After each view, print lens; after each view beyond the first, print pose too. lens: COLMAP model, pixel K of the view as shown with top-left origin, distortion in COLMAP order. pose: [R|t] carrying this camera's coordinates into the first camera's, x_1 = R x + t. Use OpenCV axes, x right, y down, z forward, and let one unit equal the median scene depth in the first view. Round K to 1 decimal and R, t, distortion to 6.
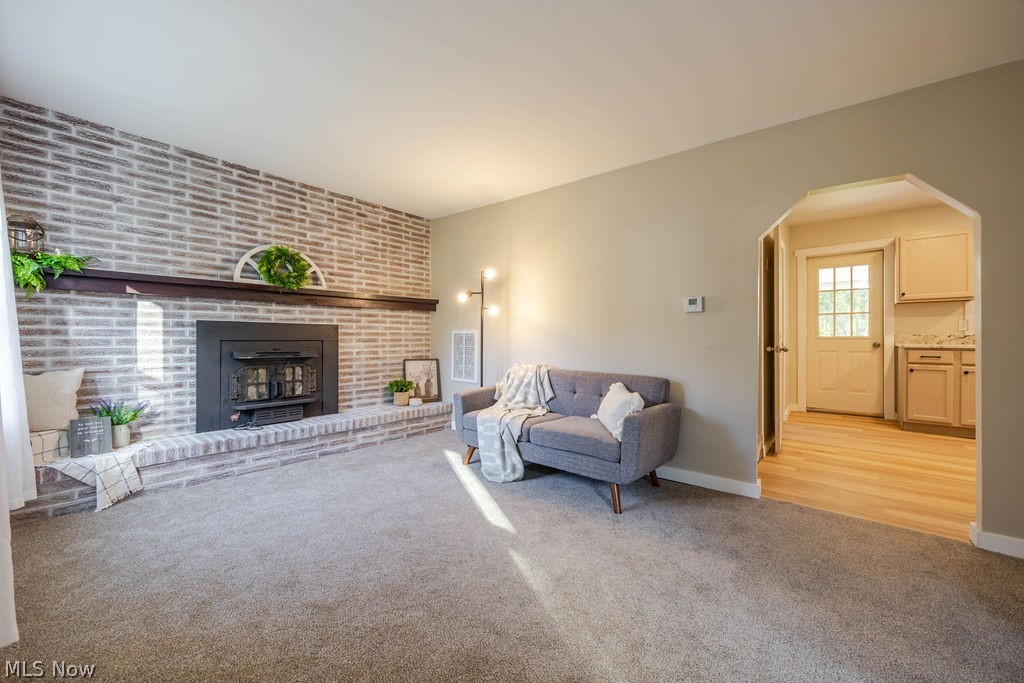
lens RADIAL K [[400.2, 0, 513.0], [0, 400.2, 336.0], [0, 0, 1]] dist [-0.000414, -0.000853]
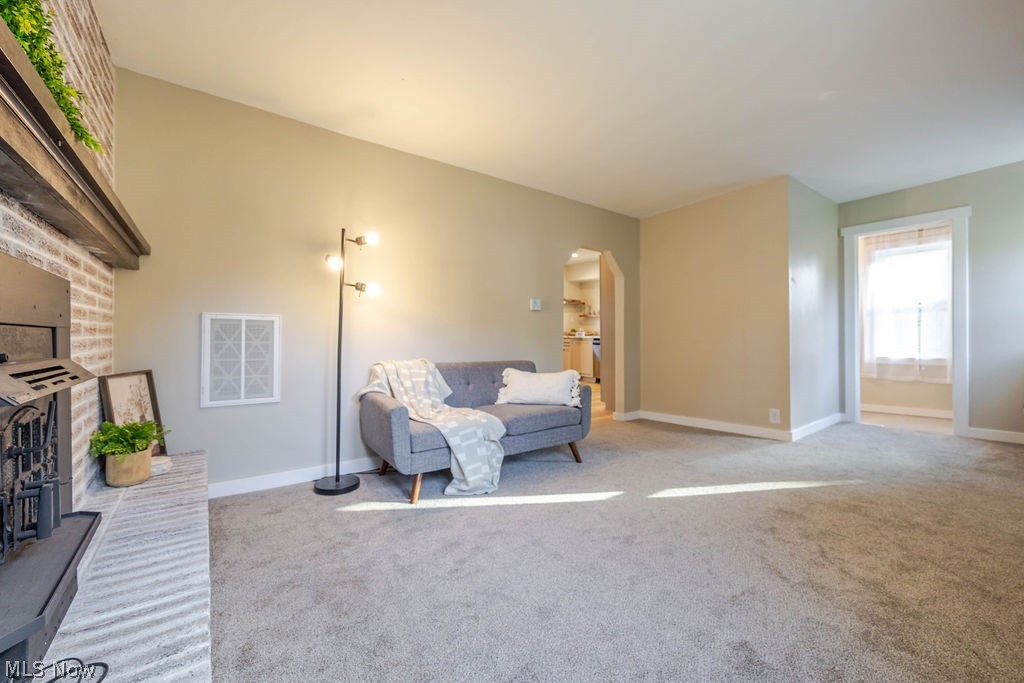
lens RADIAL K [[406.0, 0, 508.6], [0, 406.0, 334.5], [0, 0, 1]] dist [-0.001277, -0.000073]
pose [[0.236199, 0.001384, 0.971704, -0.856082], [-0.002695, 0.999996, -0.000769, 0.020562], [-0.971701, -0.002437, 0.236202, 0.718999]]
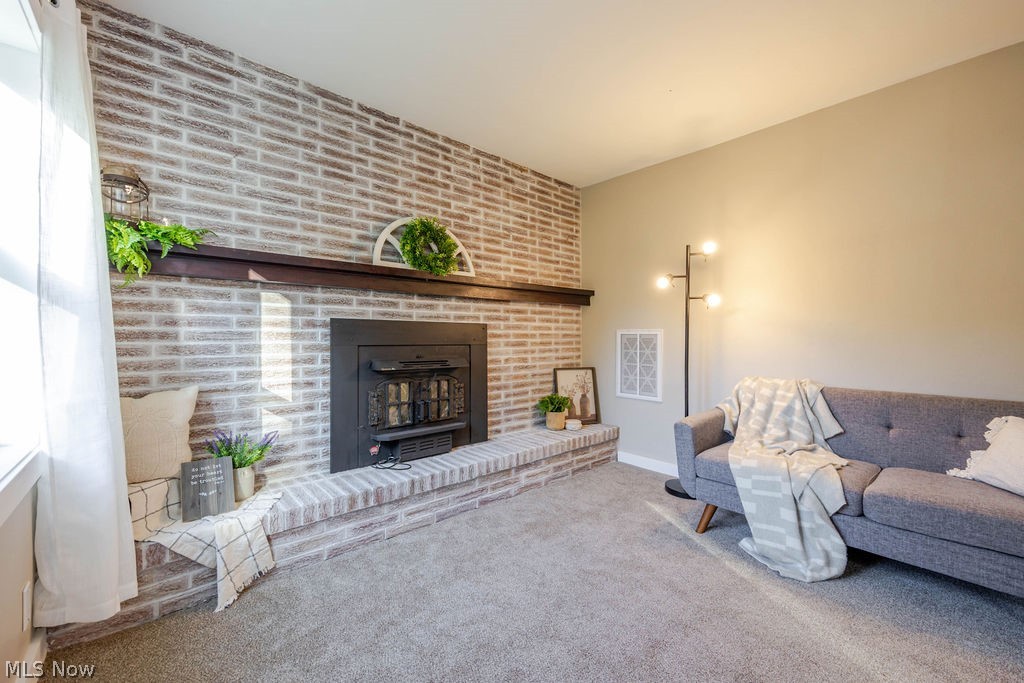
lens RADIAL K [[406.0, 0, 508.6], [0, 406.0, 334.5], [0, 0, 1]] dist [-0.001277, -0.000073]
pose [[0.988908, -0.008332, -0.148295, -0.357981], [0.007109, 0.999936, -0.008777, -0.000991], [0.148359, 0.007625, 0.988904, 0.313839]]
